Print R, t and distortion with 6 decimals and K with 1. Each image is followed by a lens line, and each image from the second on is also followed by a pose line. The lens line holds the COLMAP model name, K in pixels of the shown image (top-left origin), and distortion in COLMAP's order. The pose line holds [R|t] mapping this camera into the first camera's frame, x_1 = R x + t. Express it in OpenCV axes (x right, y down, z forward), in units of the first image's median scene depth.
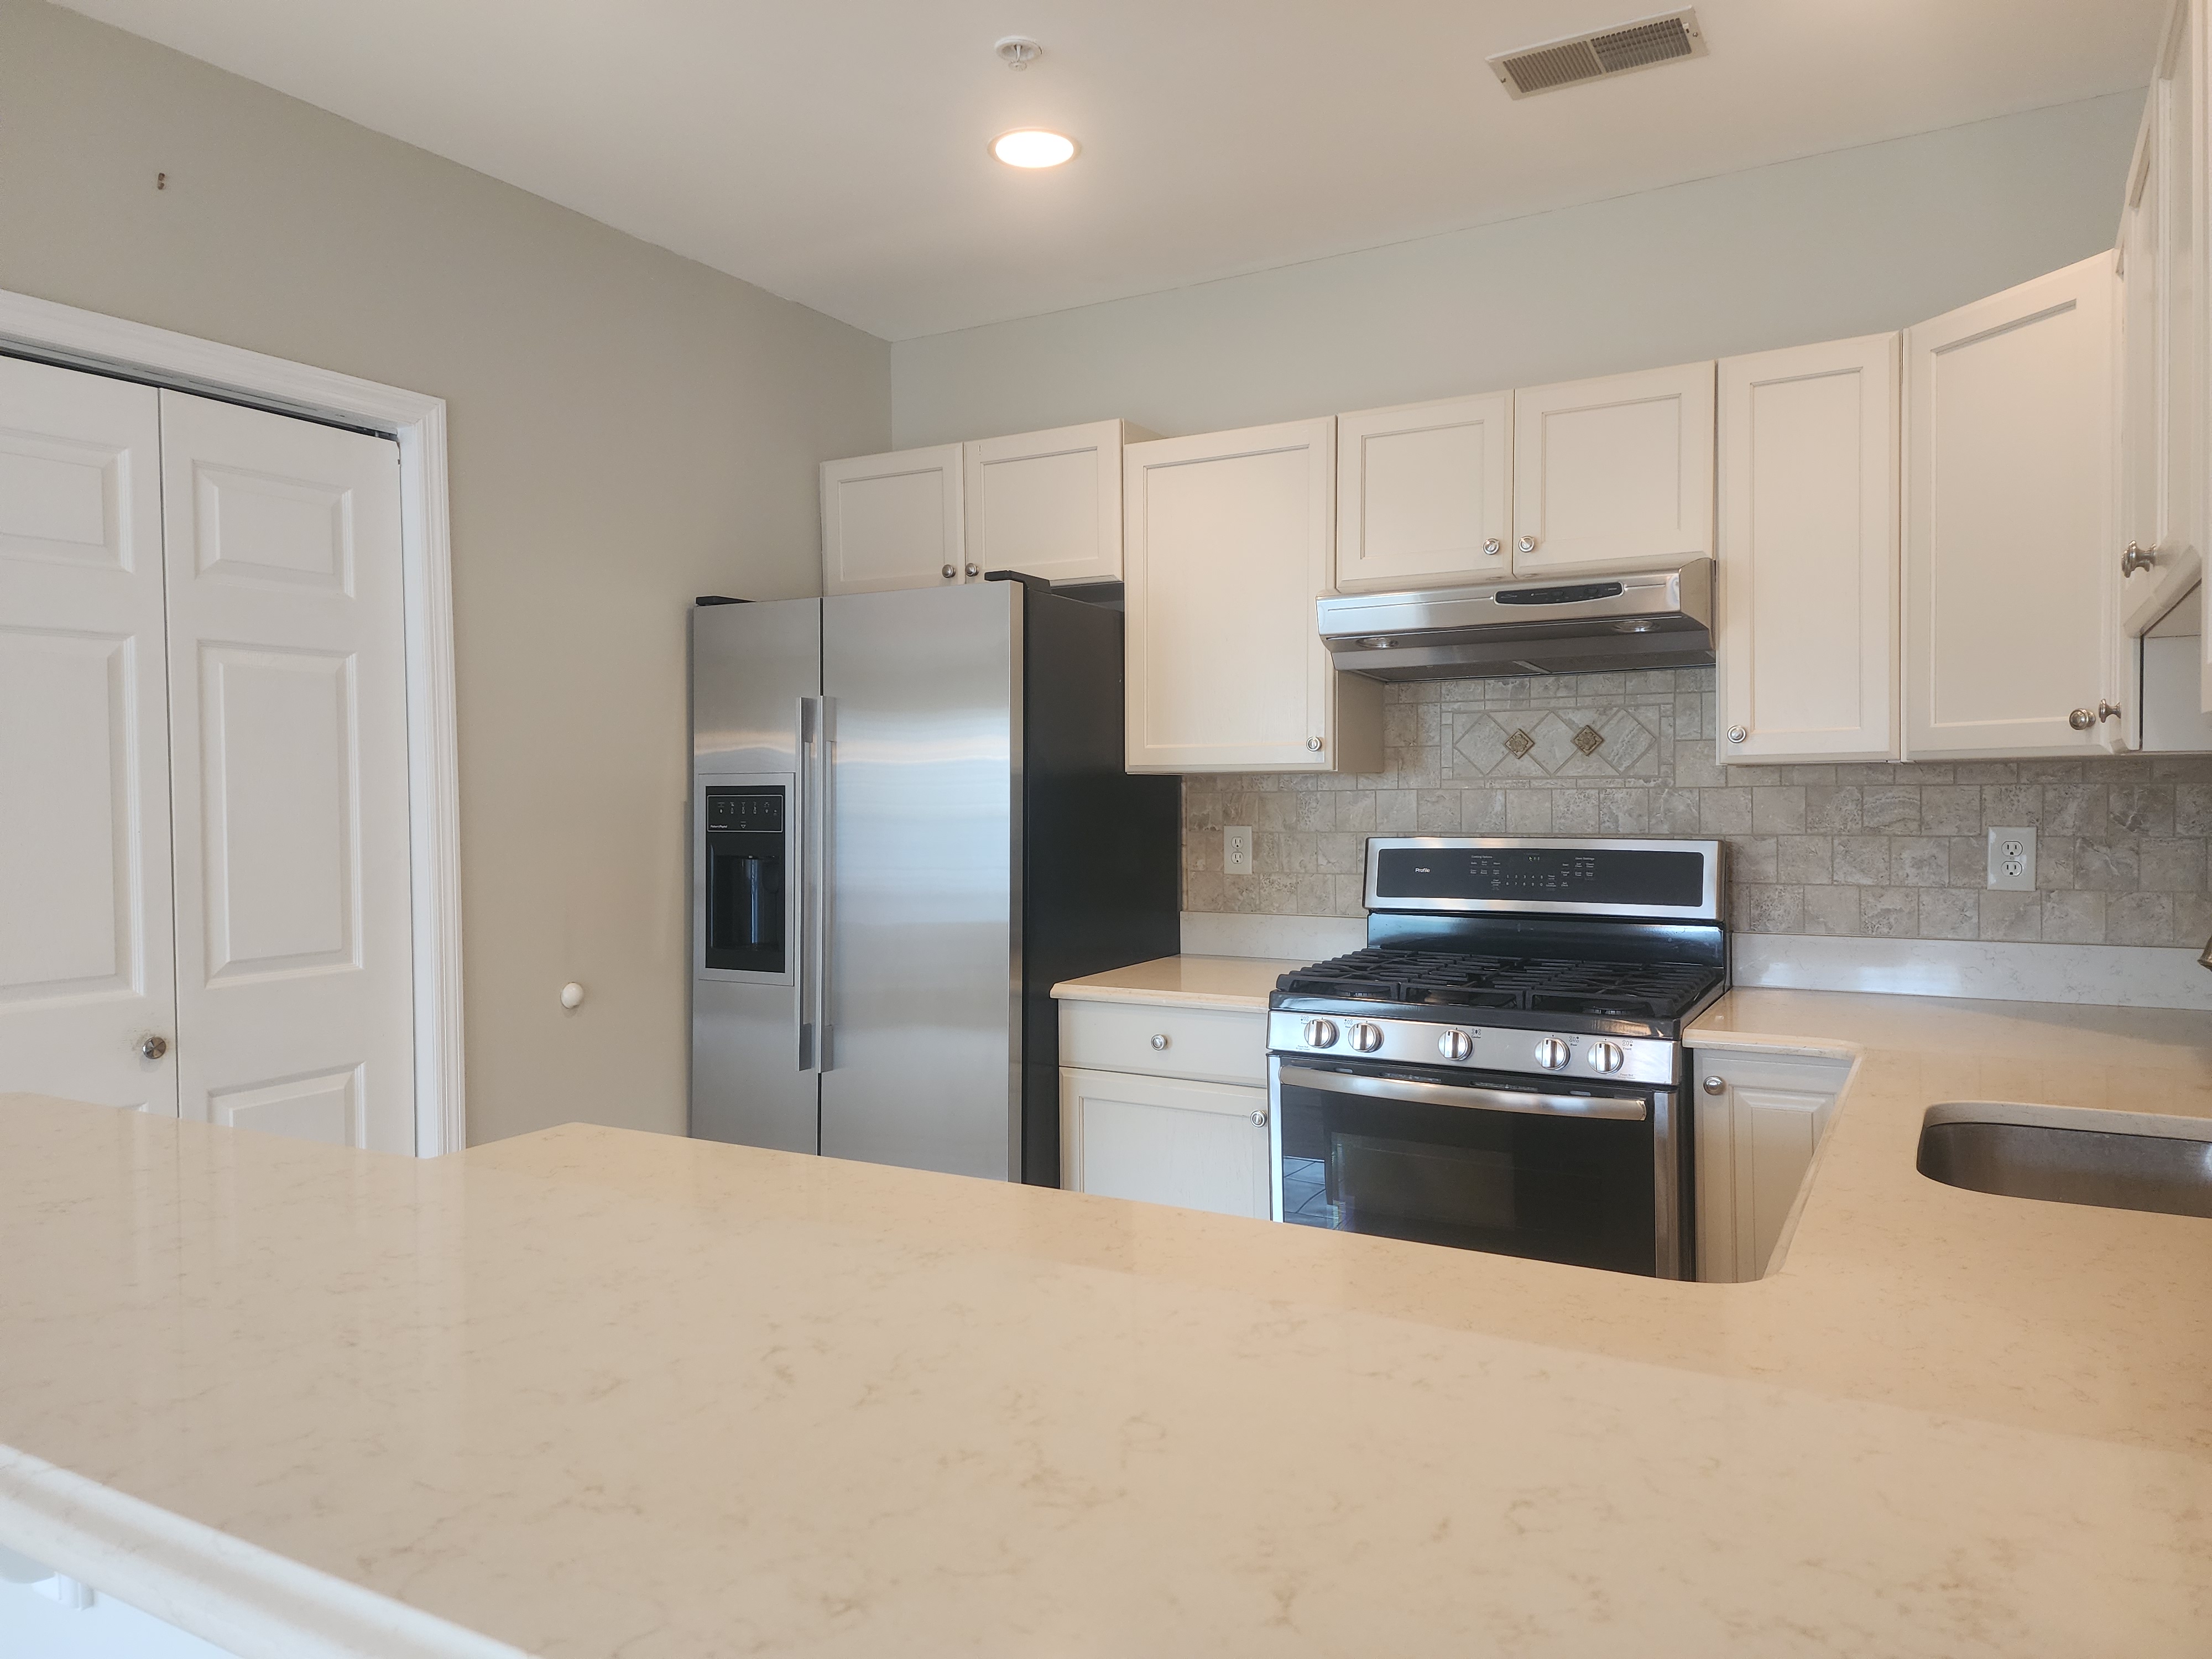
lens RADIAL K [[1480.1, 0, 1110.5], [0, 1480.1, 828.8], [0, 0, 1]] dist [0.069740, -0.064380]
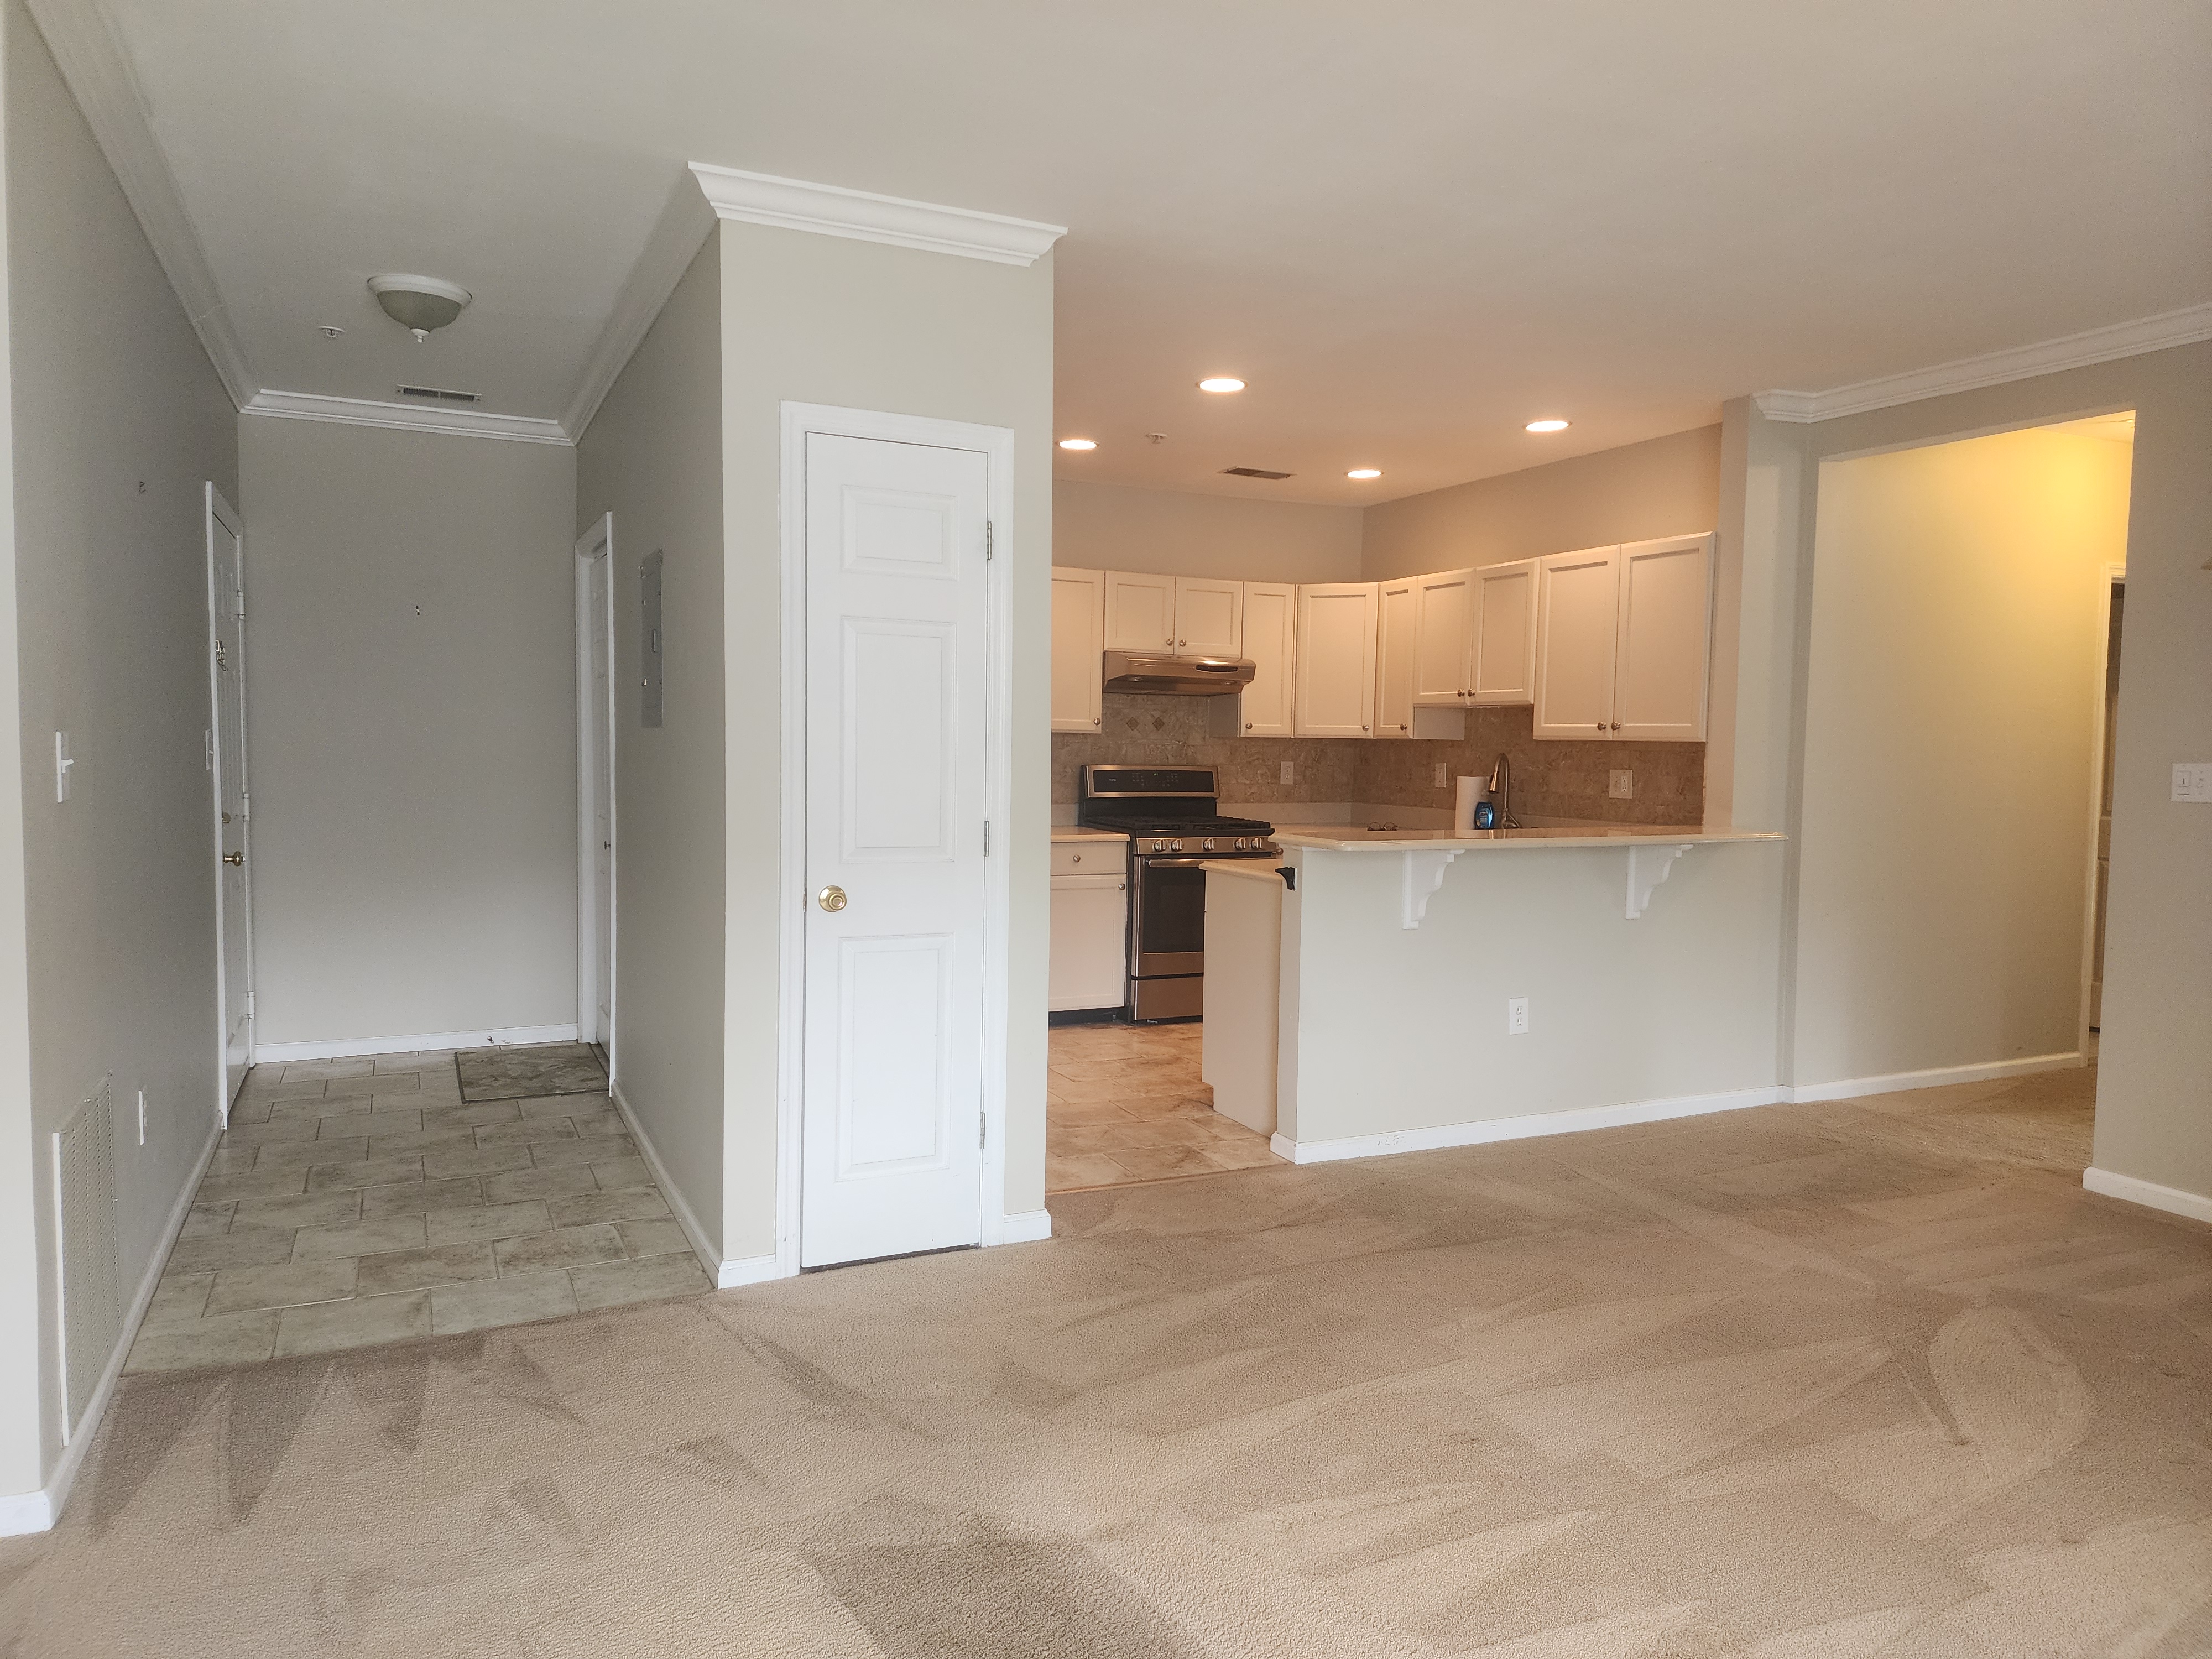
lens RADIAL K [[1483.4, 0, 1111.4], [0, 1483.4, 828.0], [0, 0, 1]] dist [0.108096, -0.104071]
pose [[0.561731, -0.028803, 0.826818, -1.668650], [-0.000877, 0.999372, 0.035410, 0.022513], [-0.827319, -0.020616, 0.561353, -0.245807]]
